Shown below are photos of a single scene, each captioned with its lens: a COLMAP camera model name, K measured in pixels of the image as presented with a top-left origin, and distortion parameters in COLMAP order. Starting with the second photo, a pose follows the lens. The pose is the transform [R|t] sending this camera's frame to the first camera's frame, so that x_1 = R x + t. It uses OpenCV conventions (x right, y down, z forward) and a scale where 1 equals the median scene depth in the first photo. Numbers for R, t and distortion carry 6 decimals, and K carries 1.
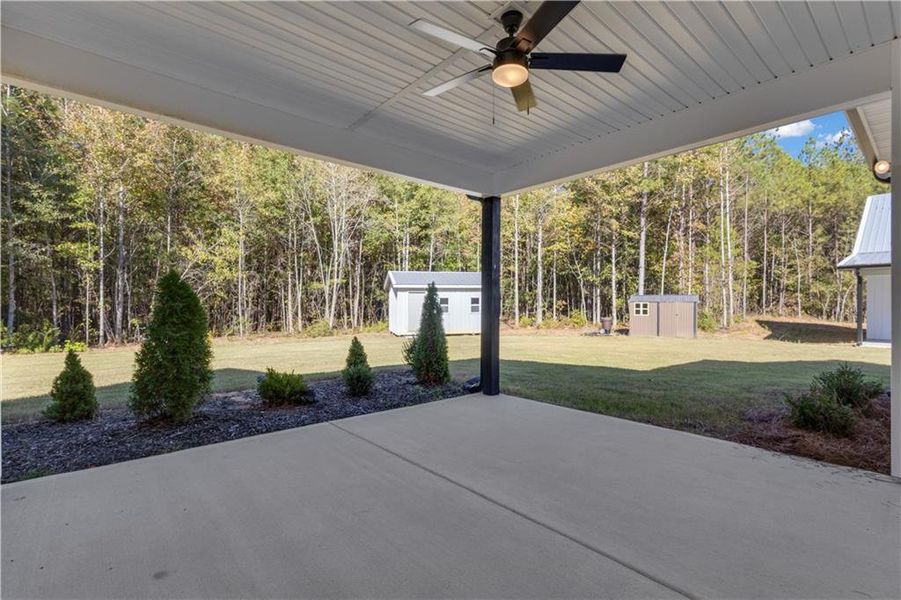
lens RADIAL K [[414.5, 0, 452.1], [0, 414.5, 302.9], [0, 0, 1]] dist [0.005528, 0.000512]
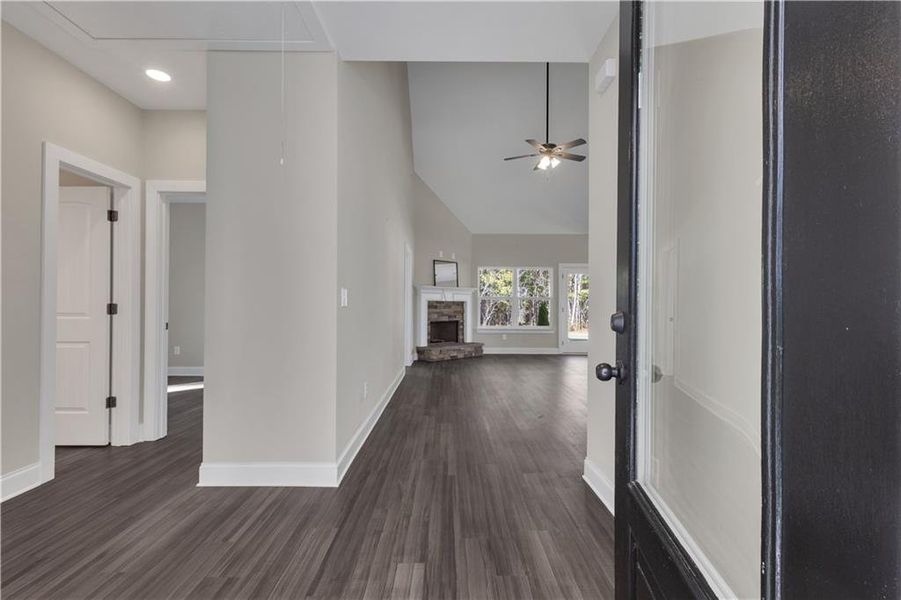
lens RADIAL K [[414.5, 0, 449.1], [0, 414.5, 303.3], [0, 0, 1]] dist [0.005528, 0.000512]
pose [[0.759929, -0.003509, -0.649997, 0.313430], [-0.004002, 0.999941, -0.010077, -0.000624], [0.649994, 0.010259, 0.759870, -0.343227]]
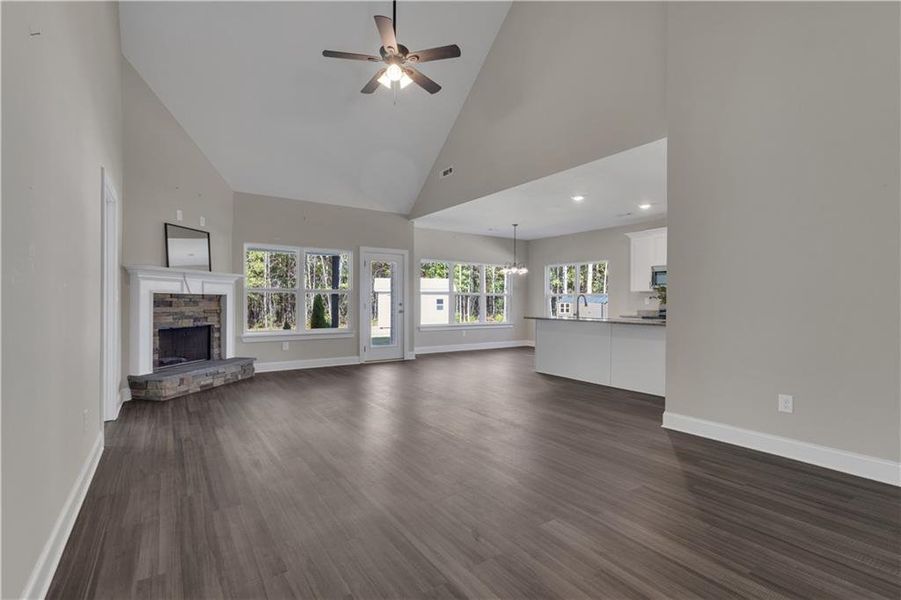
lens RADIAL K [[414.5, 0, 449.4], [0, 414.5, 301.5], [0, 0, 1]] dist [0.005528, 0.000512]
pose [[0.993874, 0.000121, -0.110518, 0.229383], [-0.000397, 0.999997, -0.002469, -0.001821], [0.110517, 0.002498, 0.993871, -0.266127]]
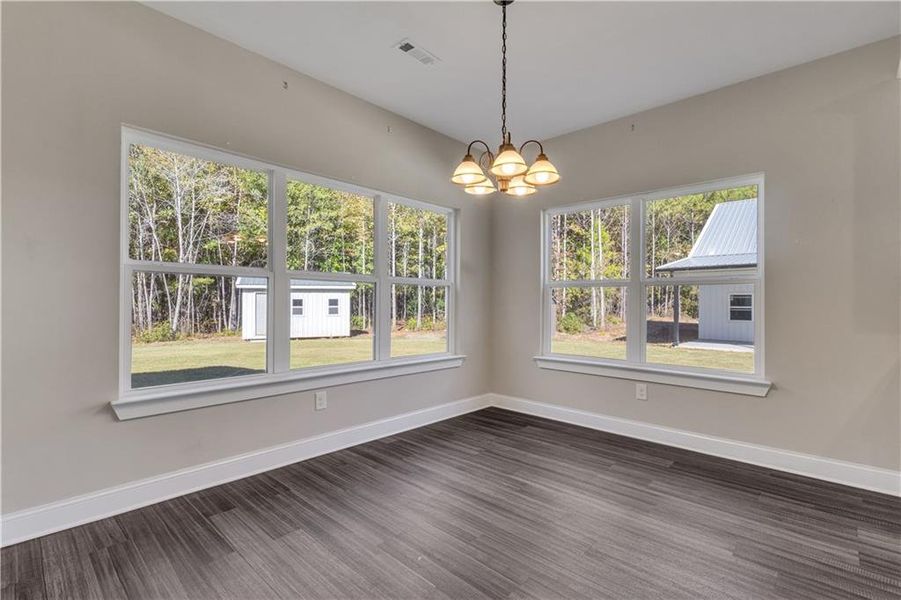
lens RADIAL K [[414.5, 0, 450.0], [0, 414.5, 301.0], [0, 0, 1]] dist [0.005528, 0.000512]
pose [[0.994431, 0.000927, 0.105389, 0.224772], [-0.000169, 0.999974, -0.007204, -0.001294], [-0.105393, 0.007146, 0.994405, 0.030050]]
